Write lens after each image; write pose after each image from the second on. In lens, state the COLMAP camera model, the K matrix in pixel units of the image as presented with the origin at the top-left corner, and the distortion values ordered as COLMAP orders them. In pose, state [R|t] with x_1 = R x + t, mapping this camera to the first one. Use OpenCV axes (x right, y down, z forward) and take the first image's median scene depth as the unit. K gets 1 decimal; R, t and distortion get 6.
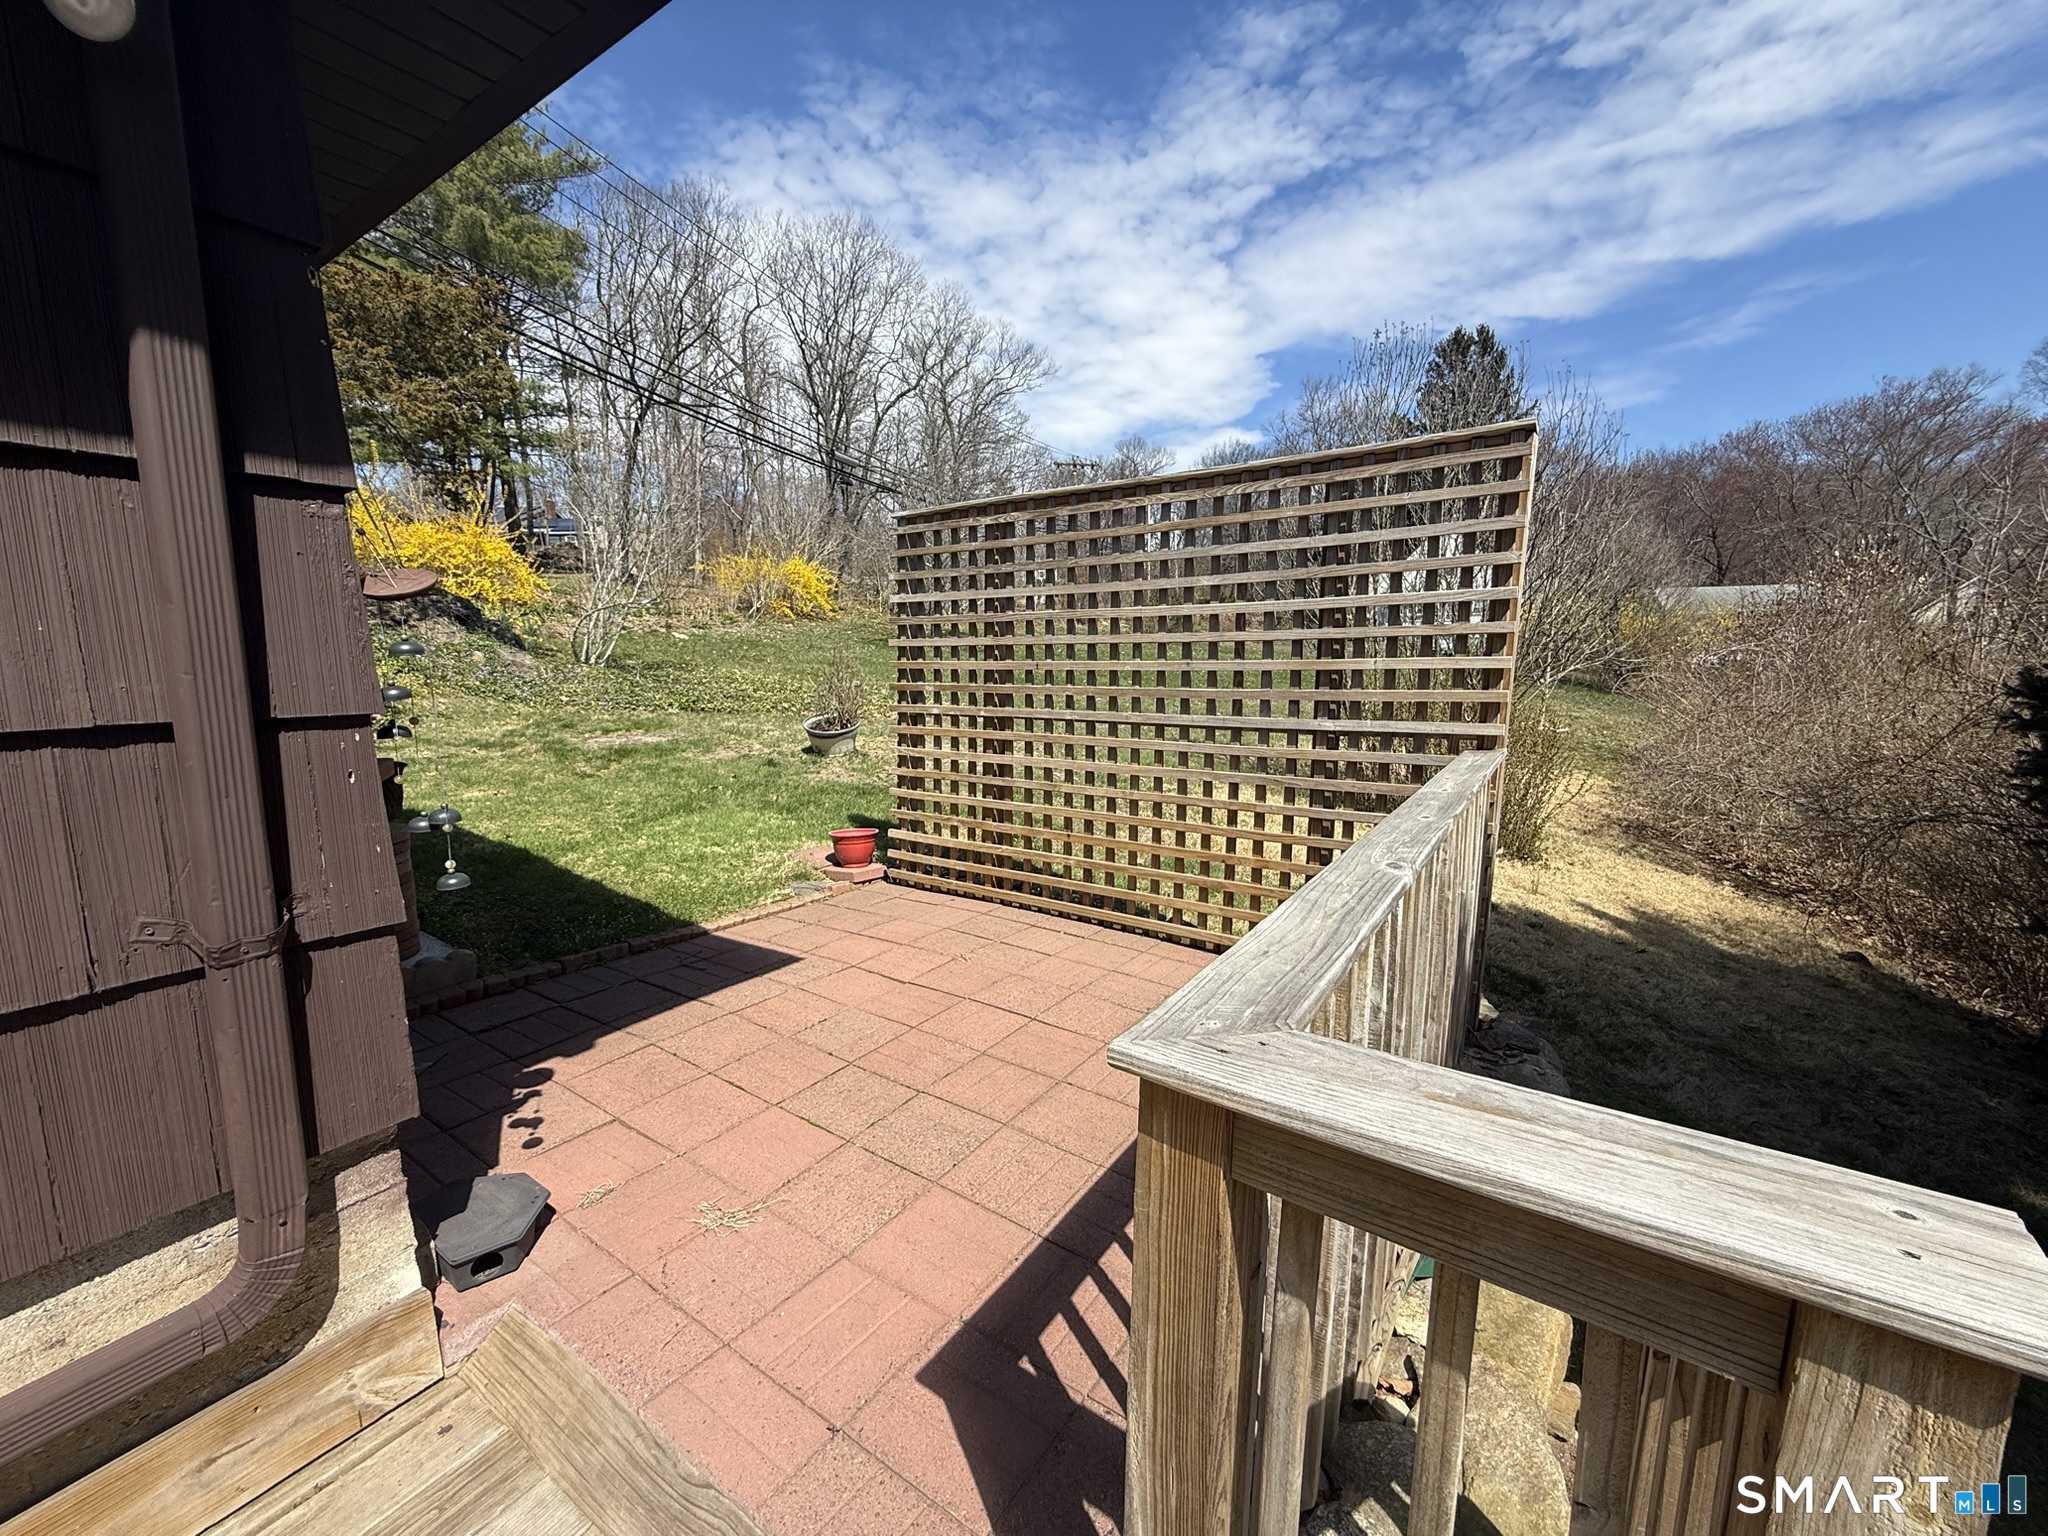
lens RADIAL K [[816.8, 0, 1022.9], [0, 816.8, 763.9], [0, 0, 1]] dist [0.026934, 0.000191]
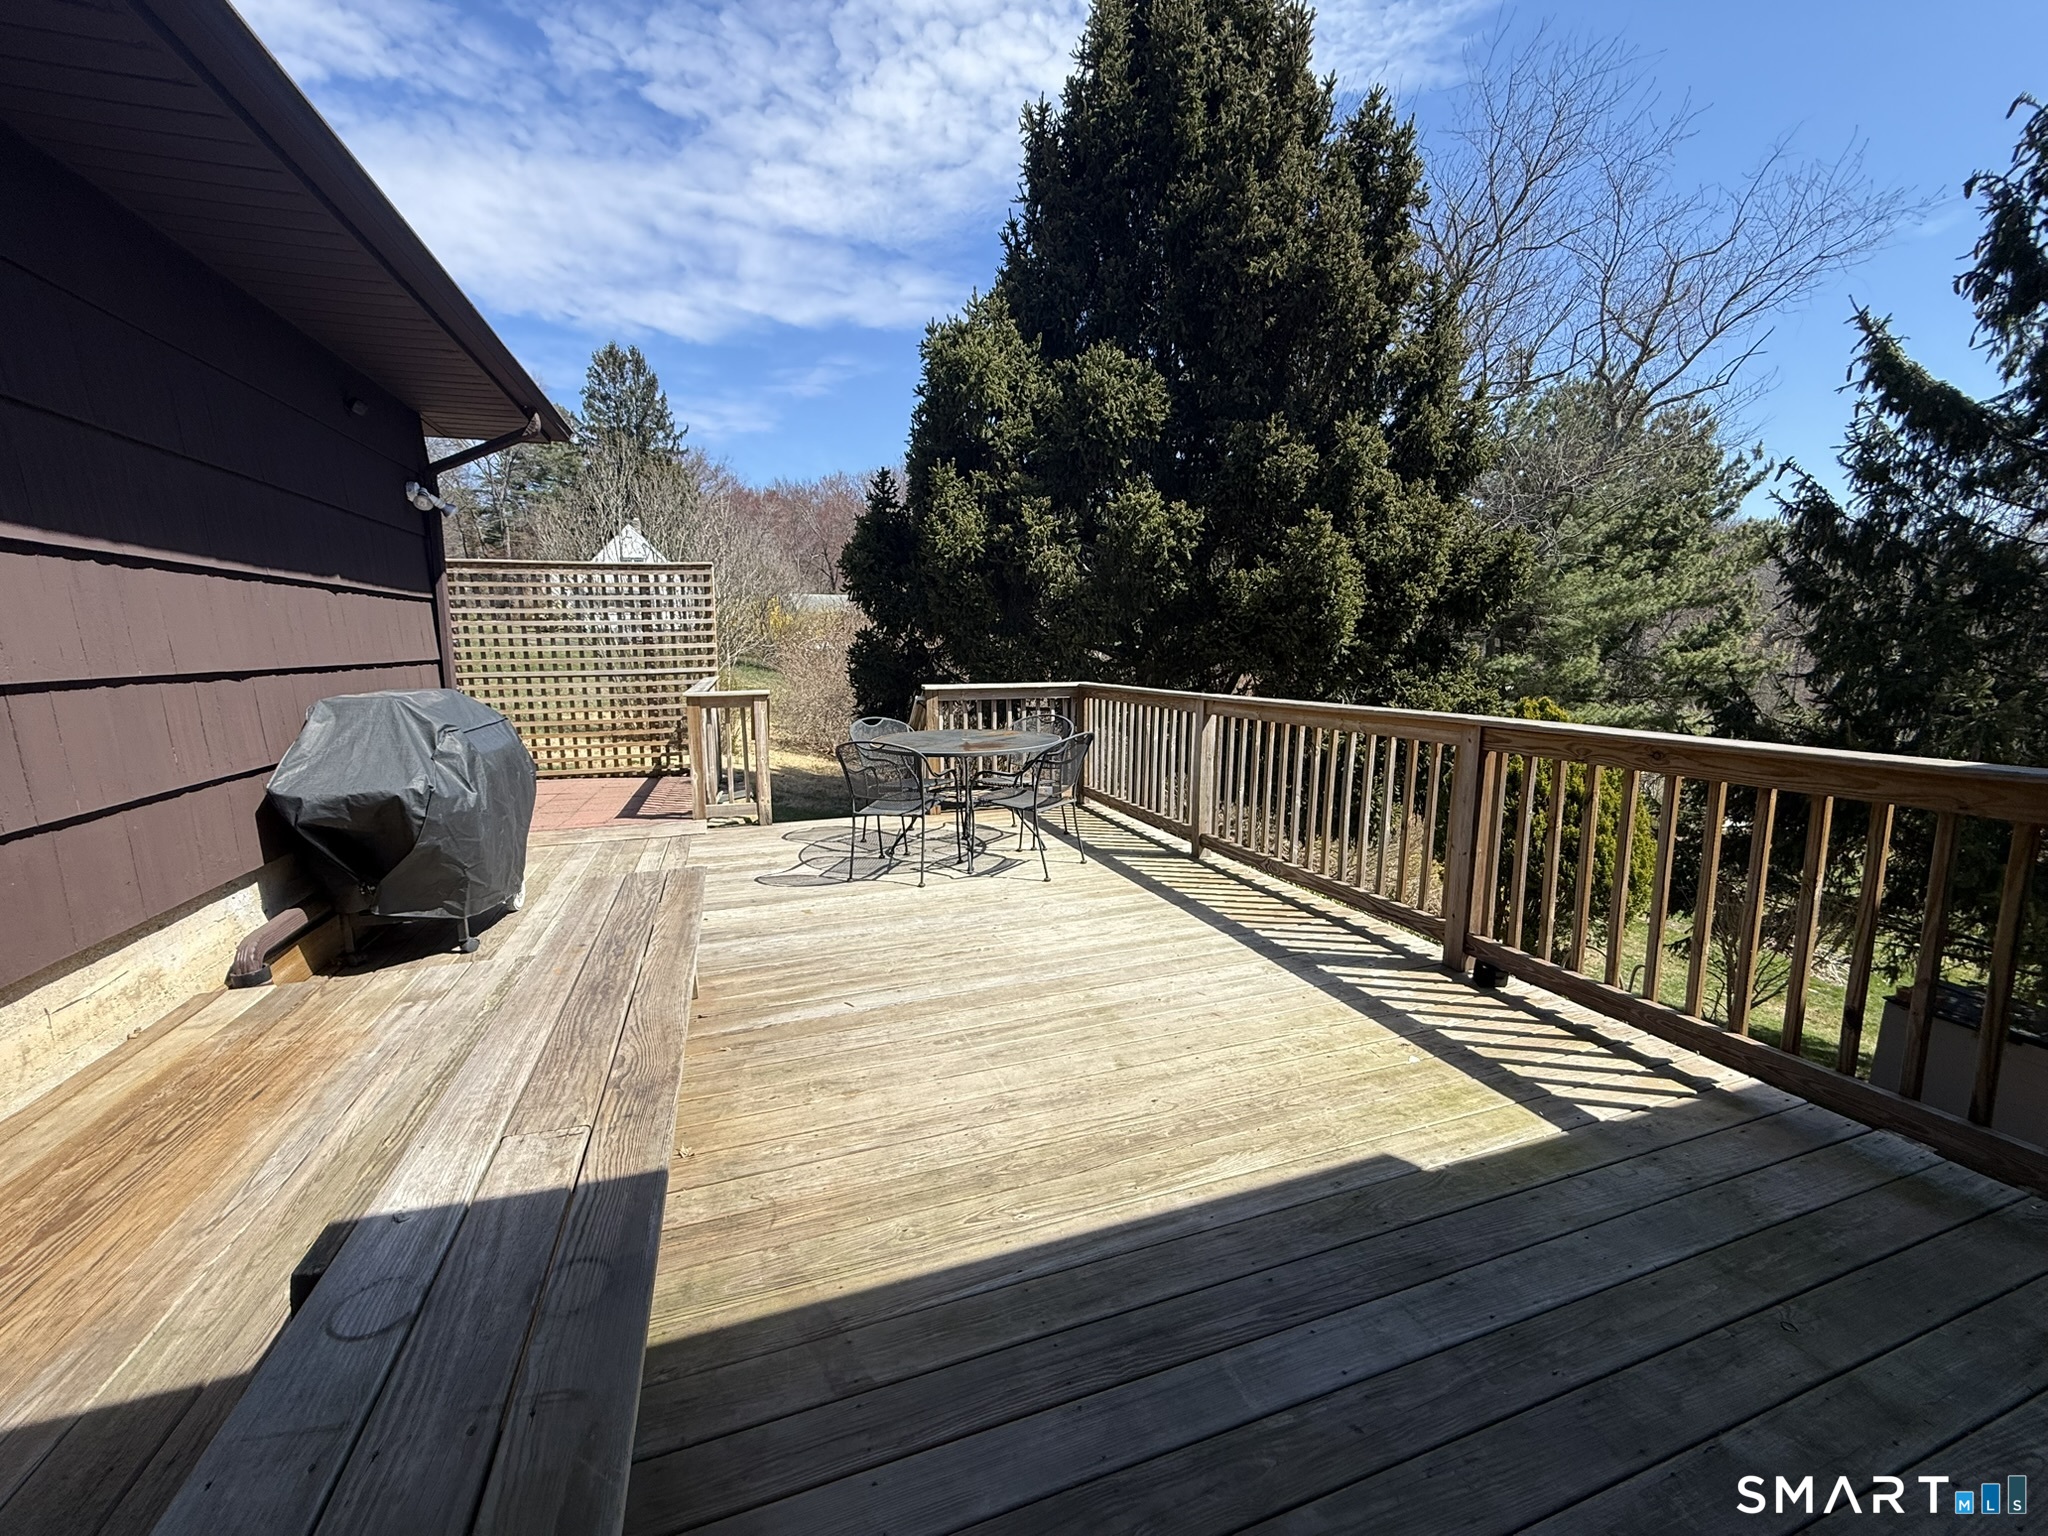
lens RADIAL K [[816.8, 0, 1022.9], [0, 816.8, 763.9], [0, 0, 1]] dist [0.026934, 0.000191]
pose [[0.616321, -0.126356, 0.777292, -0.888604], [0.121575, 0.990477, 0.064613, 0.203422], [-0.778054, 0.054677, 0.625814, -1.385296]]
